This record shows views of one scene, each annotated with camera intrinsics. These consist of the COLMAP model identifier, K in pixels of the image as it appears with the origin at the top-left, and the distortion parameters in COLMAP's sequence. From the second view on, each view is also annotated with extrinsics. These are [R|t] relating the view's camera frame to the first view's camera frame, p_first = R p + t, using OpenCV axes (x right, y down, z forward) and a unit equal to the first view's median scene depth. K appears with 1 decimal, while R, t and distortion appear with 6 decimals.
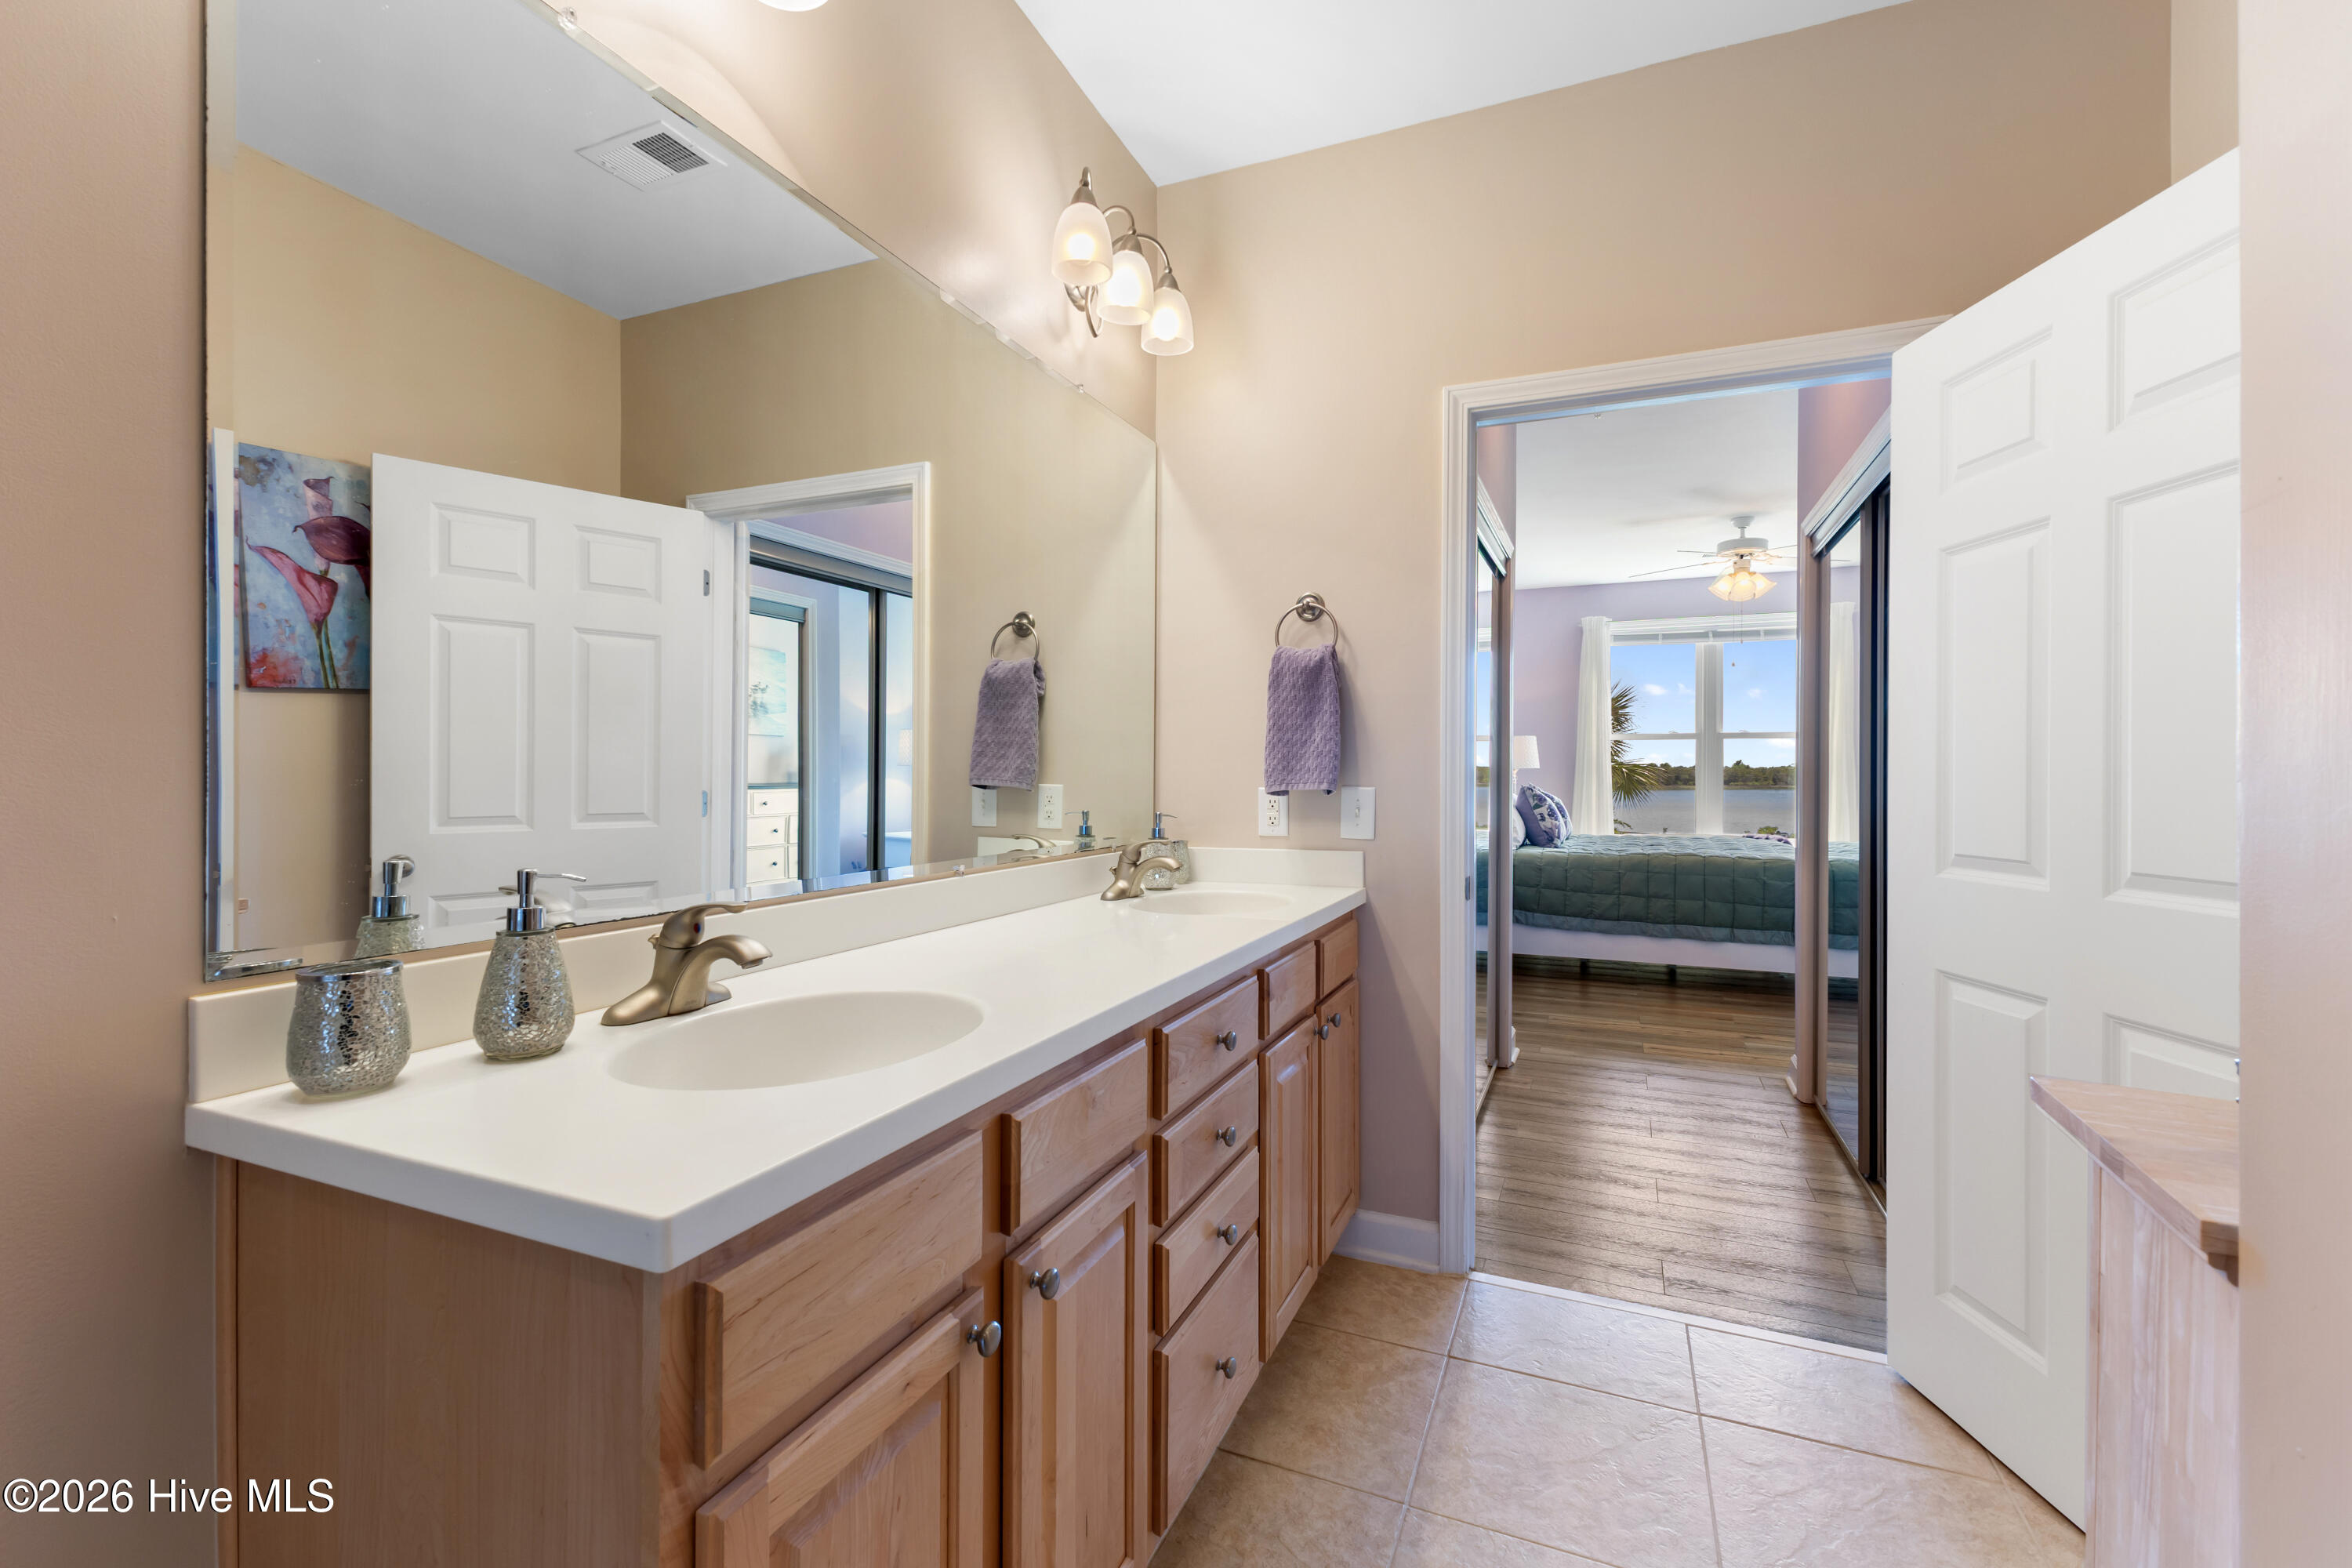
lens RADIAL K [[1012.2, 0, 1176.8], [0, 1012.2, 771.0], [0, 0, 1]] dist [0.013289, -0.004074]
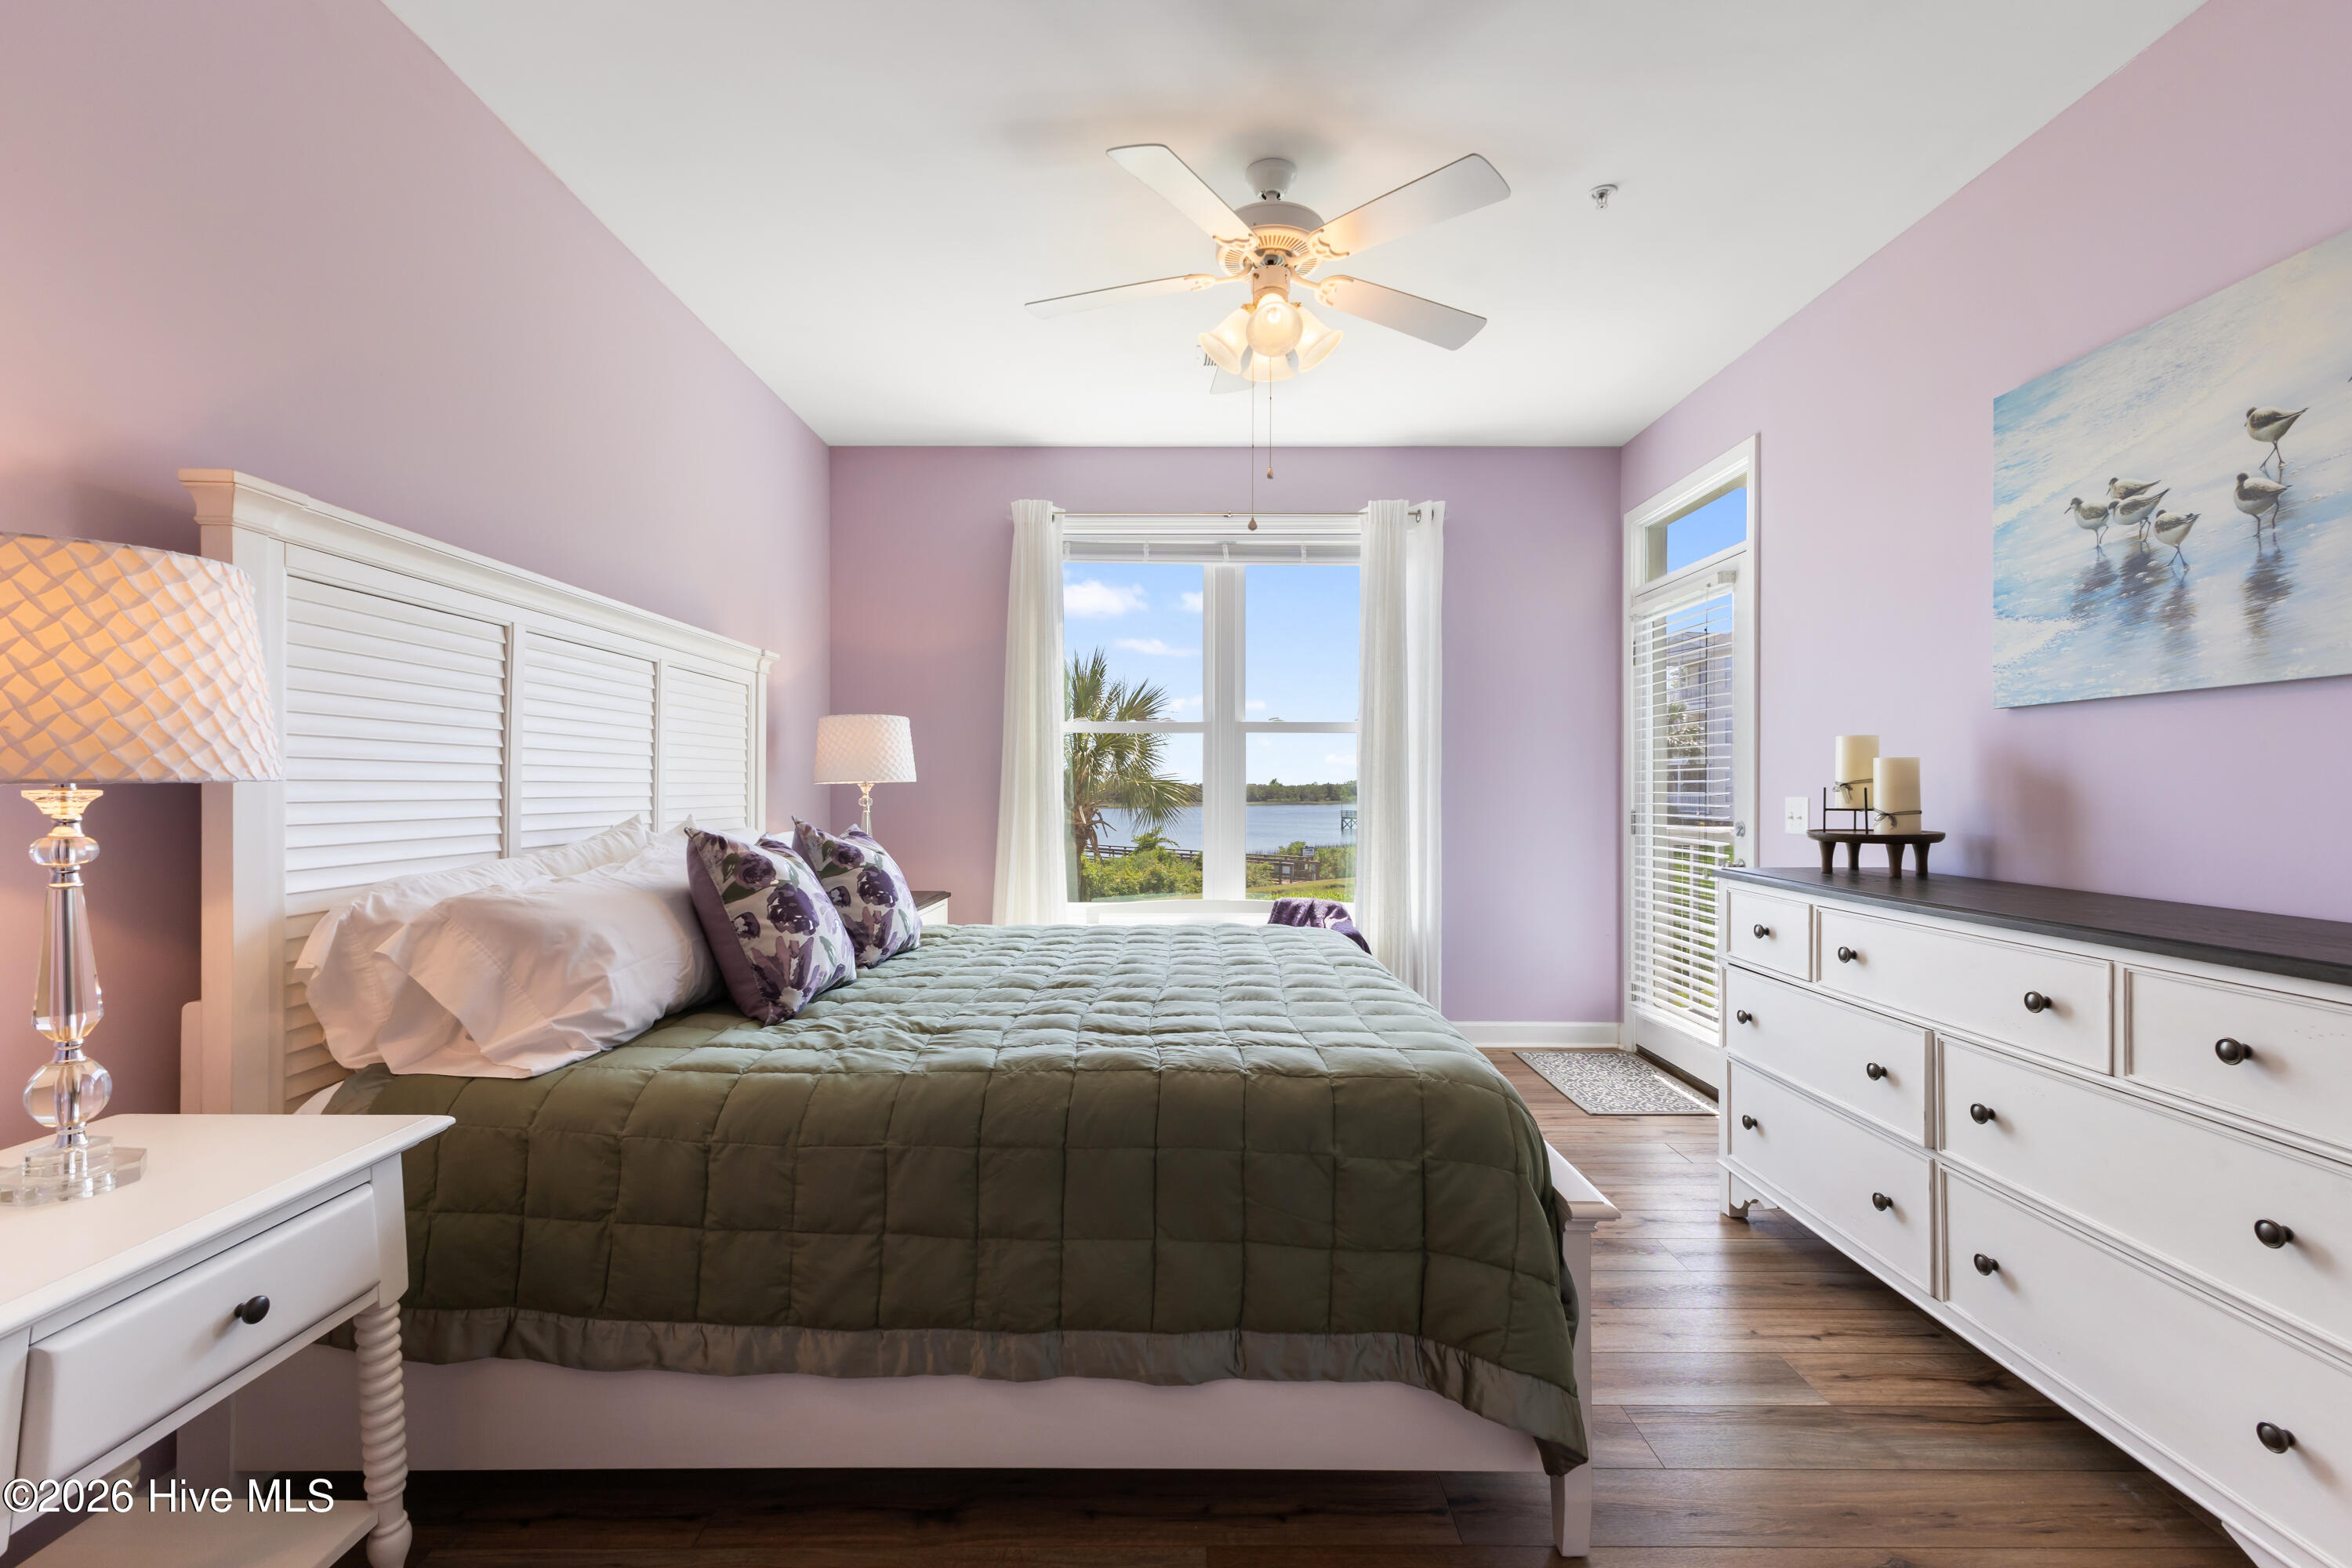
lens RADIAL K [[1012.2, 0, 1177.1], [0, 1012.2, 793.1], [0, 0, 1]] dist [0.013289, -0.004074]
pose [[0.917308, -0.003313, 0.398165, 0.356500], [0.001829, 0.999990, 0.004108, 0.000959], [-0.398175, -0.003040, 0.917304, 0.636506]]
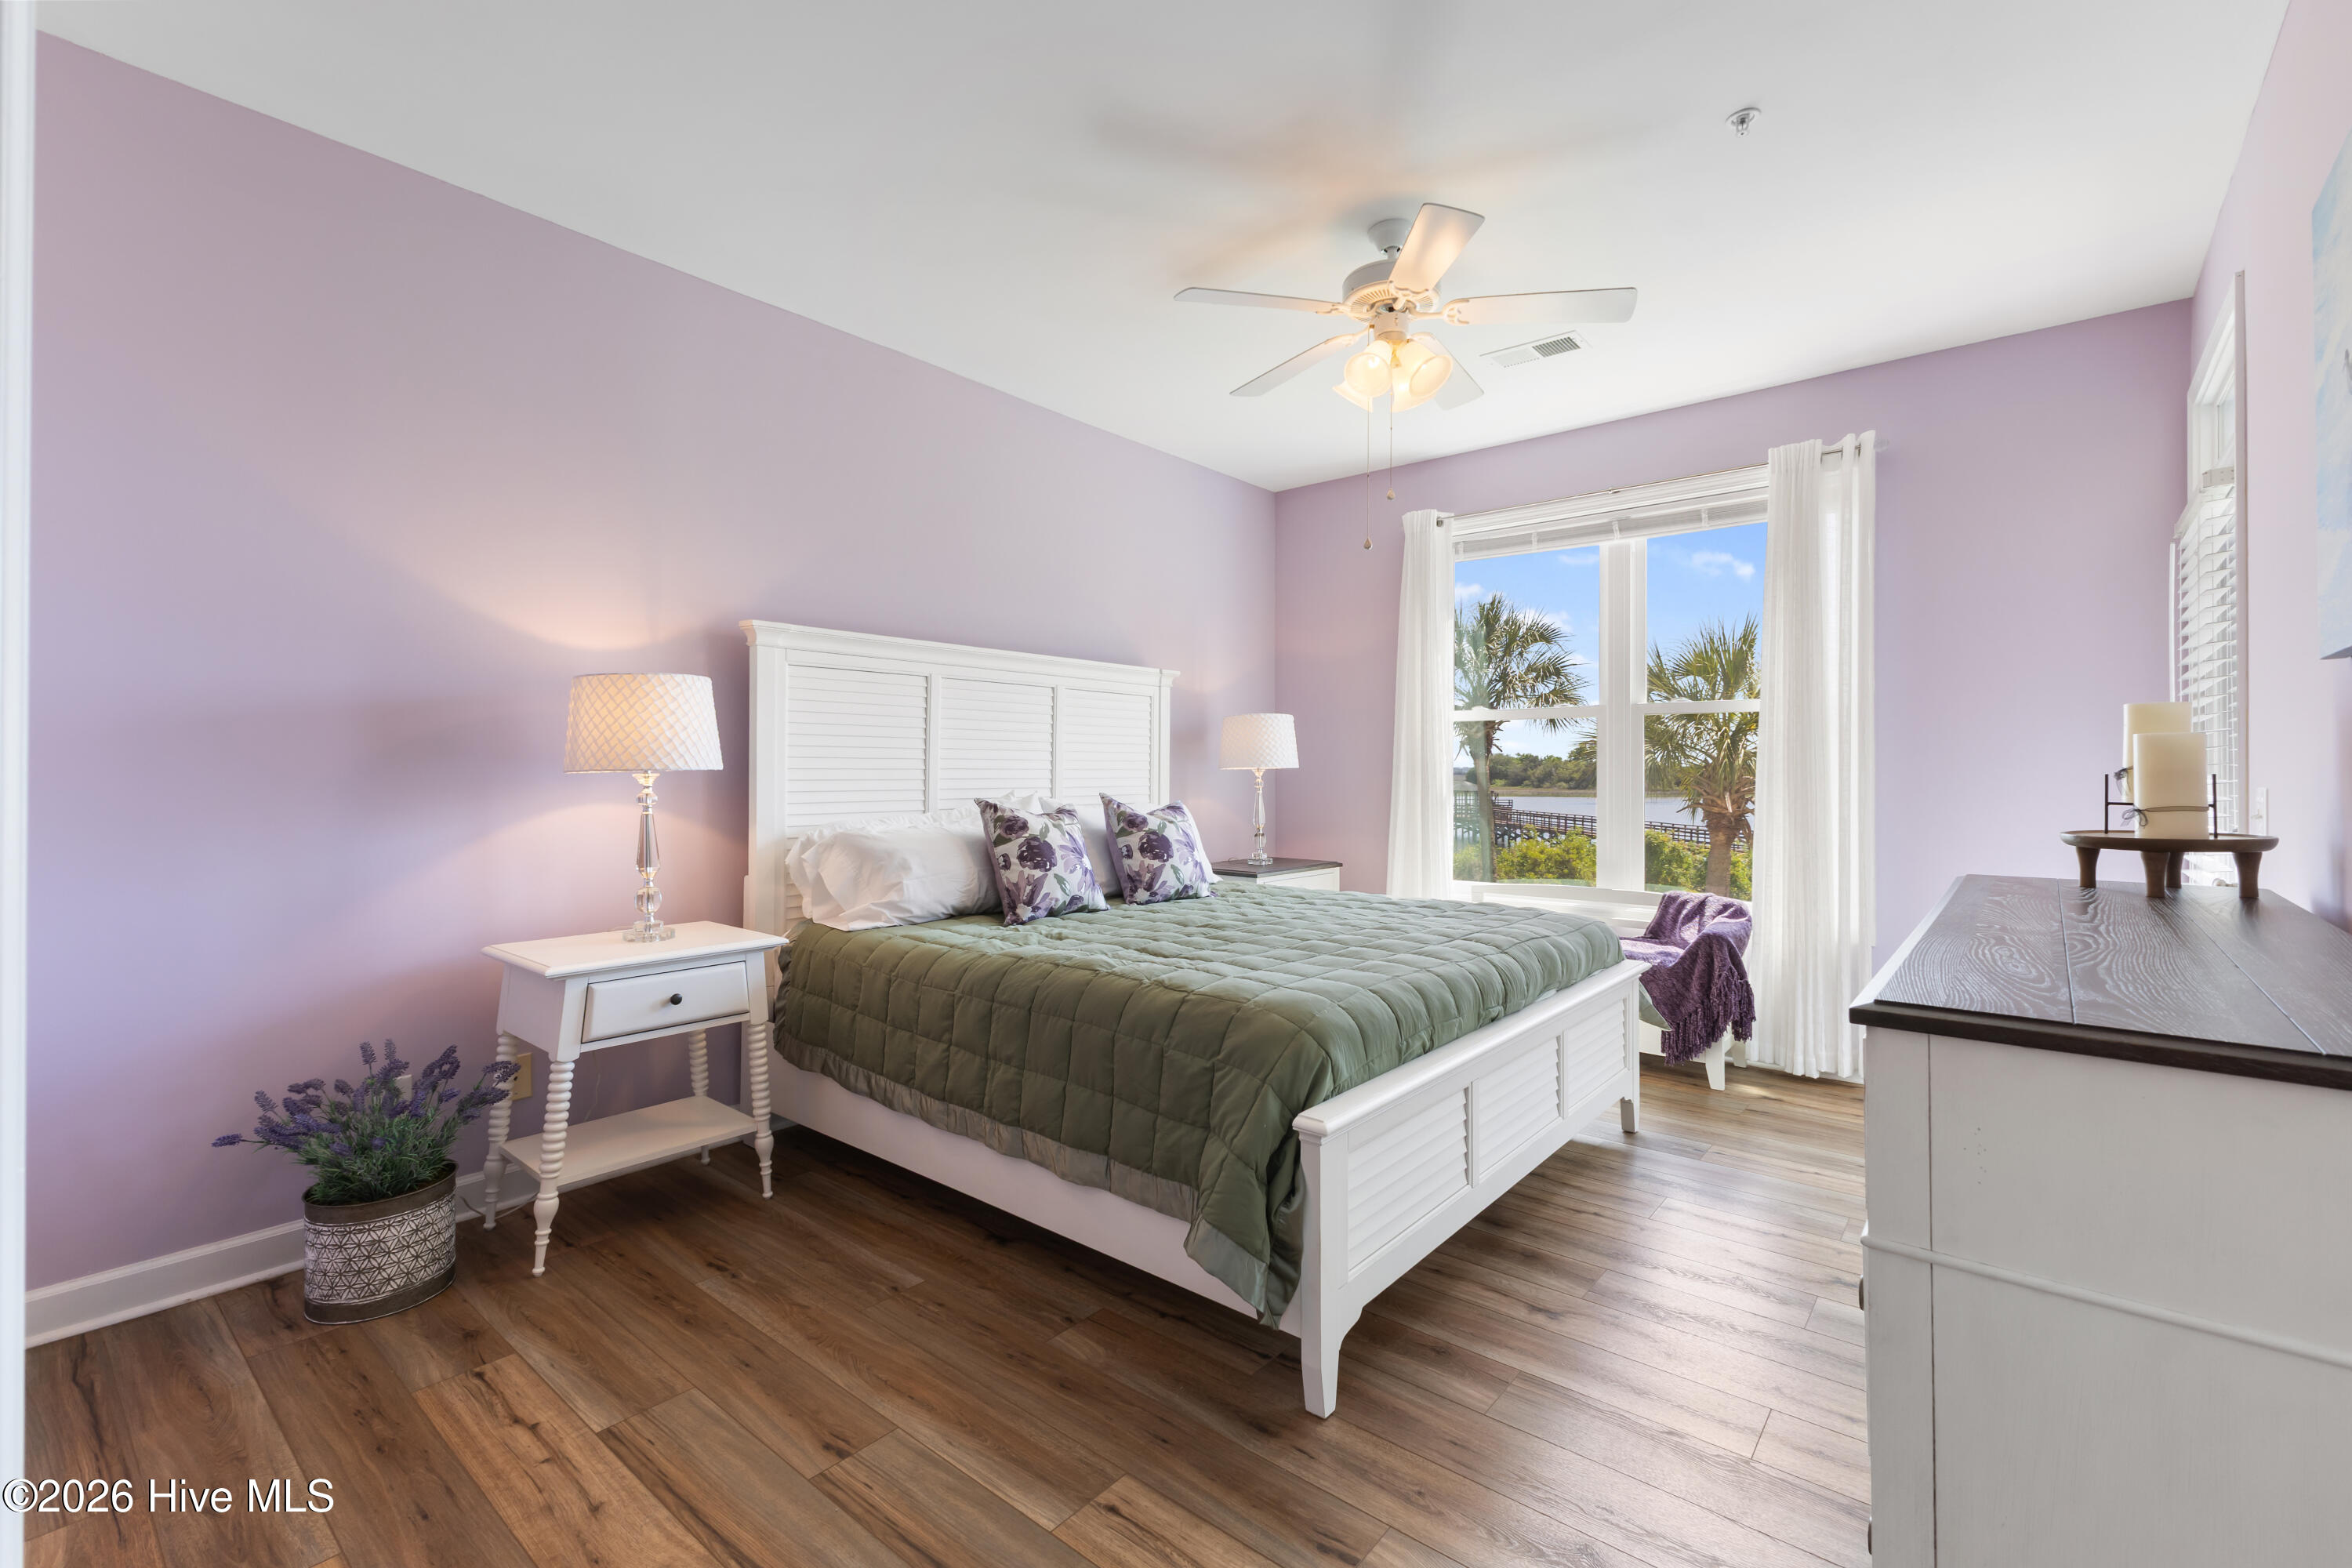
lens RADIAL K [[1012.2, 0, 1178.2], [0, 1012.2, 772.1], [0, 0, 1]] dist [0.013289, -0.004074]
pose [[0.959748, 0.000219, -0.280861, 0.590407], [-0.000607, 0.999999, -0.001294, 0.000552], [0.280860, 0.001412, 0.959748, 0.527760]]
